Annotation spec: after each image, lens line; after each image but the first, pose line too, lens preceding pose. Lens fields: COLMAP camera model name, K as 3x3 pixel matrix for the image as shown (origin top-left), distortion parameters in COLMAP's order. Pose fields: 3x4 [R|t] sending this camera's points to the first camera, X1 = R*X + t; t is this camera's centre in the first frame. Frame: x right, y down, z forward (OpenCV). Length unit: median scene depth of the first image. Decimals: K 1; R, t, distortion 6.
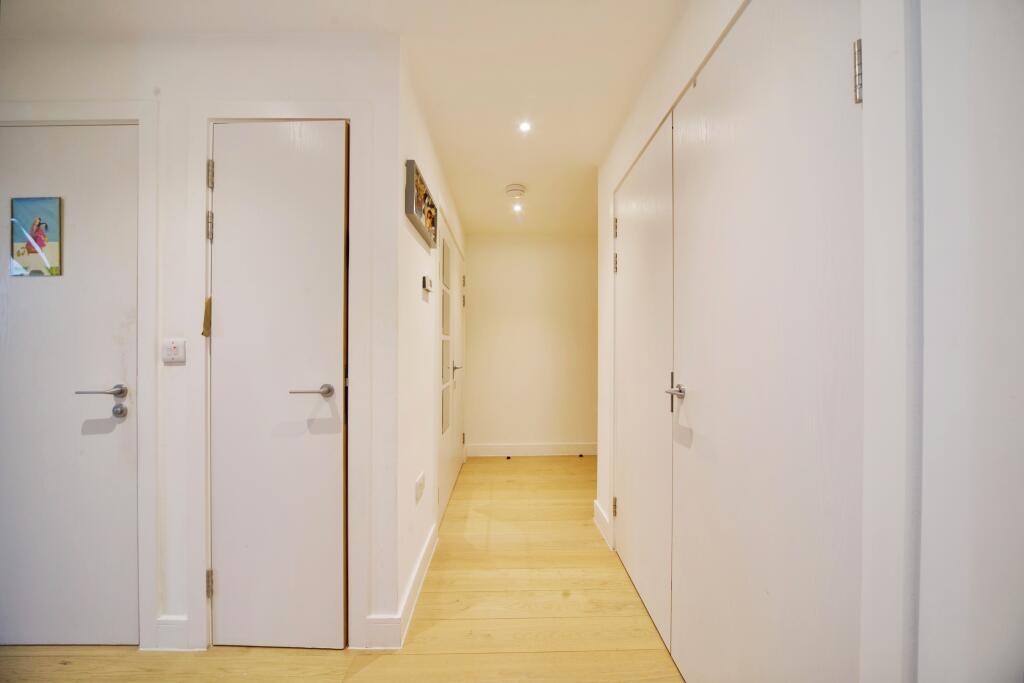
lens RADIAL K [[373.2, 0, 512.6], [0, 373.2, 349.5], [0, 0, 1]] dist [-0.013568, 0.000538]
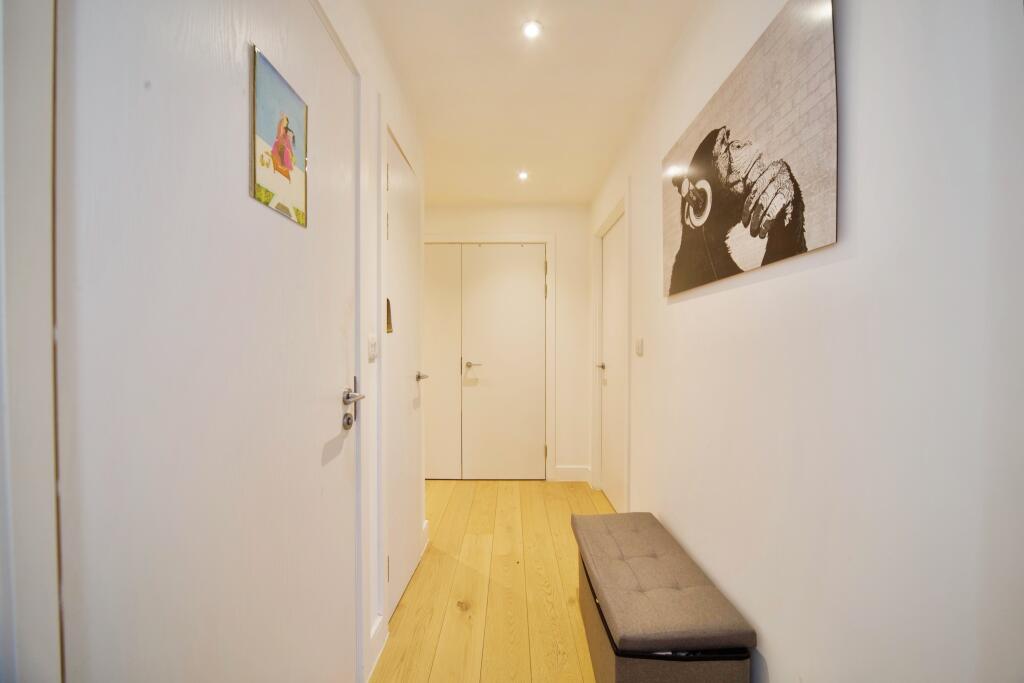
lens RADIAL K [[373.2, 0, 512.6], [0, 373.2, 349.5], [0, 0, 1]] dist [-0.013568, 0.000538]
pose [[0.019654, -0.009129, 0.999765, -1.877189], [-0.001497, 0.999957, 0.009160, 0.002769], [-0.999806, -0.001676, 0.019639, 0.627677]]
